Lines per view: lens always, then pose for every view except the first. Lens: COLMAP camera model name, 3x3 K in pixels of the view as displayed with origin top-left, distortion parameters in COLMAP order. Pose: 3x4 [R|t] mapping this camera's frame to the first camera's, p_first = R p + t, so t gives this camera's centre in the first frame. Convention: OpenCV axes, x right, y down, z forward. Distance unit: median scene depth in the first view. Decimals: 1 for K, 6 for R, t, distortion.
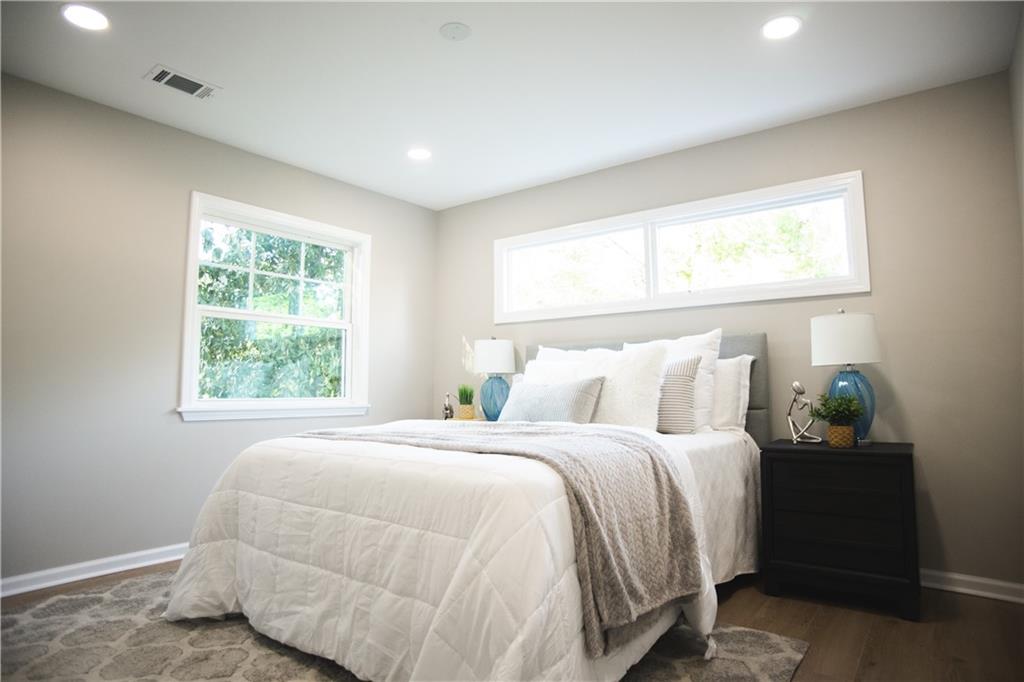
lens RADIAL K [[582.1, 0, 518.4], [0, 582.1, 328.0], [0, 0, 1]] dist [-0.111990, 0.057431]
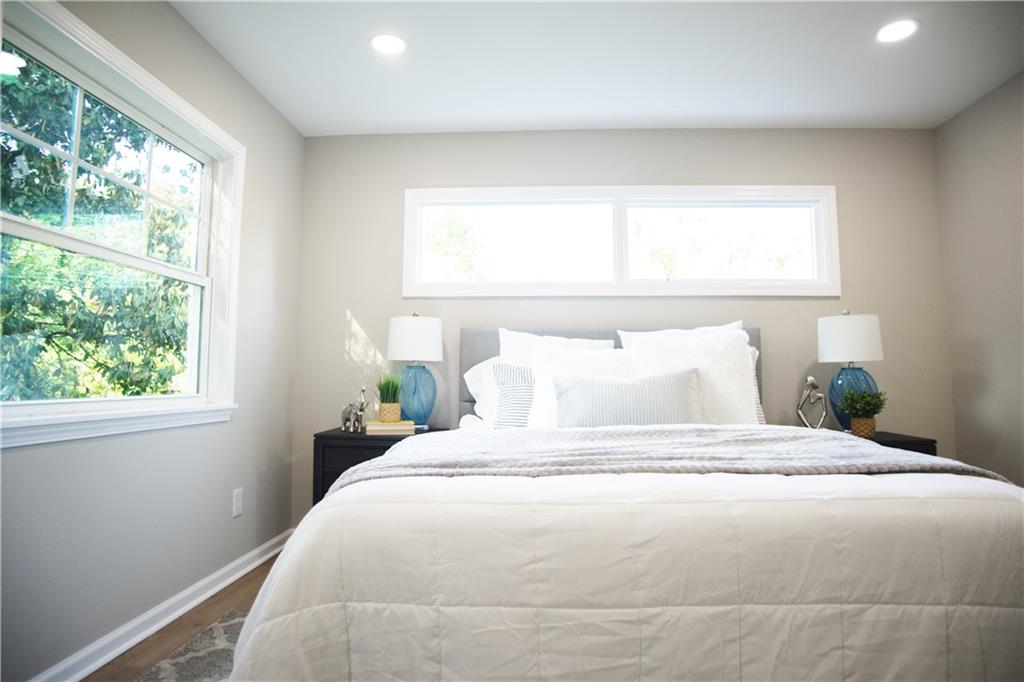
lens RADIAL K [[582.1, 0, 518.4], [0, 582.1, 328.0], [0, 0, 1]] dist [-0.111990, 0.057431]
pose [[0.828404, 0.054622, 0.557461, -0.490651], [-0.063375, 0.997983, -0.003609, 0.039252], [-0.556534, -0.032340, 0.830195, 0.403366]]
